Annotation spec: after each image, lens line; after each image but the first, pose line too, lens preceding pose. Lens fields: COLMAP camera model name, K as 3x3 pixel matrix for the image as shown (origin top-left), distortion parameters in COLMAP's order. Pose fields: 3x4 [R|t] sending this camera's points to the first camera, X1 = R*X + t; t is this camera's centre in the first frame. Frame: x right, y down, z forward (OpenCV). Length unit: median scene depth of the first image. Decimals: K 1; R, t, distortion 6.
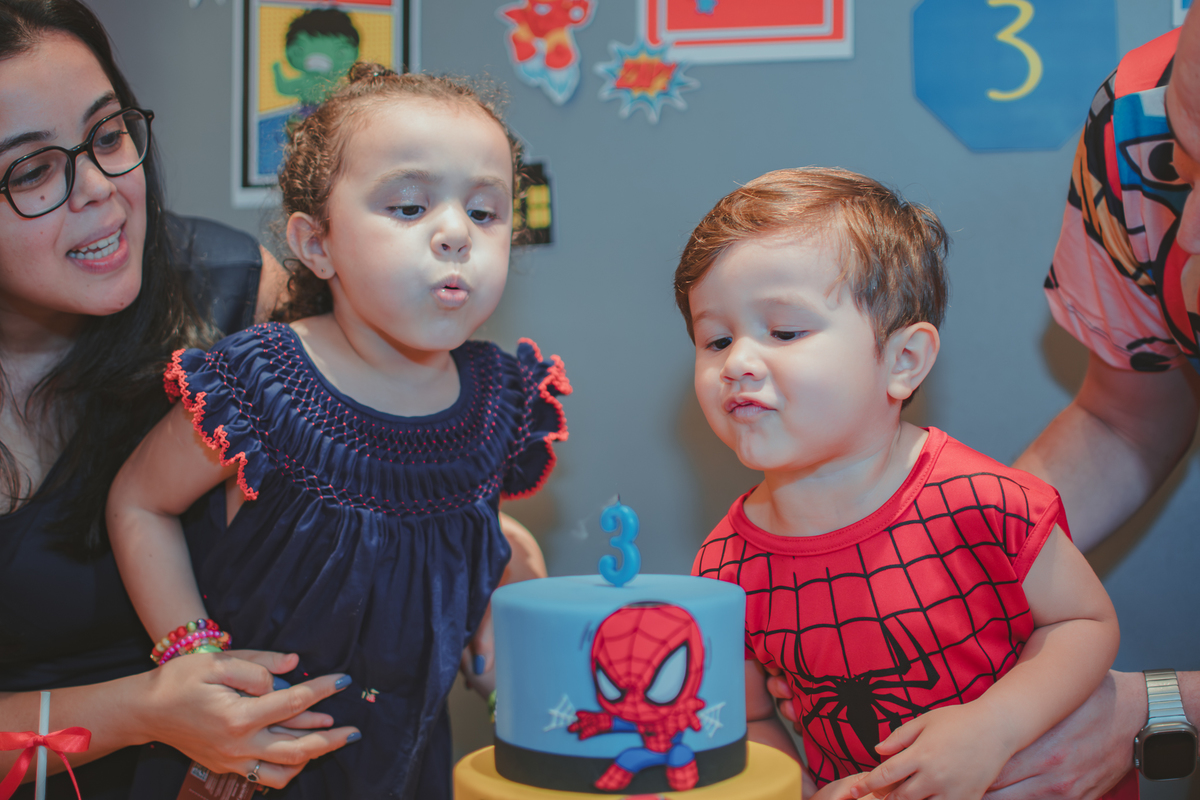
lens RADIAL K [[1855.5, 0, 604.9], [0, 1855.5, 398.6], [0, 0, 1]] dist [-0.169211, 0.000000]
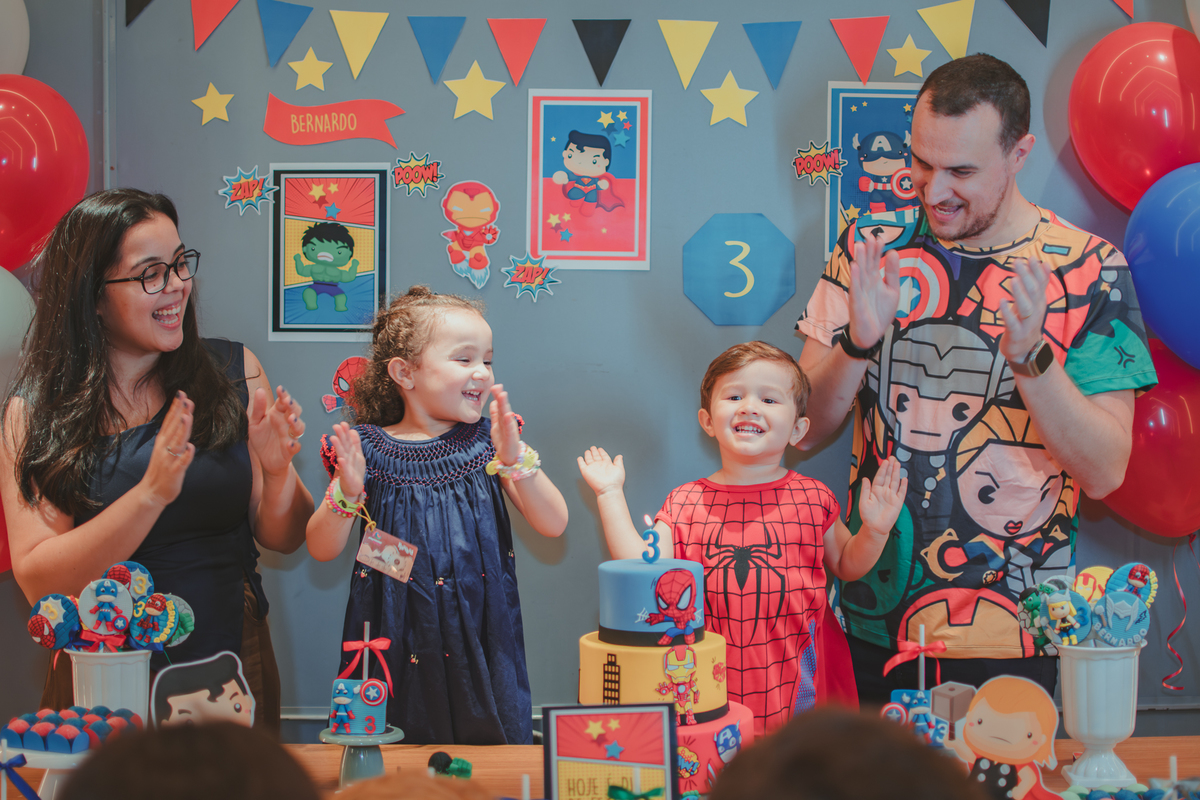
lens RADIAL K [[1855.5, 0, 607.0], [0, 1855.5, 400.1], [0, 0, 1]] dist [-0.169211, 0.000000]
pose [[0.963277, -0.001788, 0.268503, -0.738013], [-0.000298, 0.999970, 0.007731, -0.137410], [-0.268509, -0.007527, 0.963248, -1.380771]]
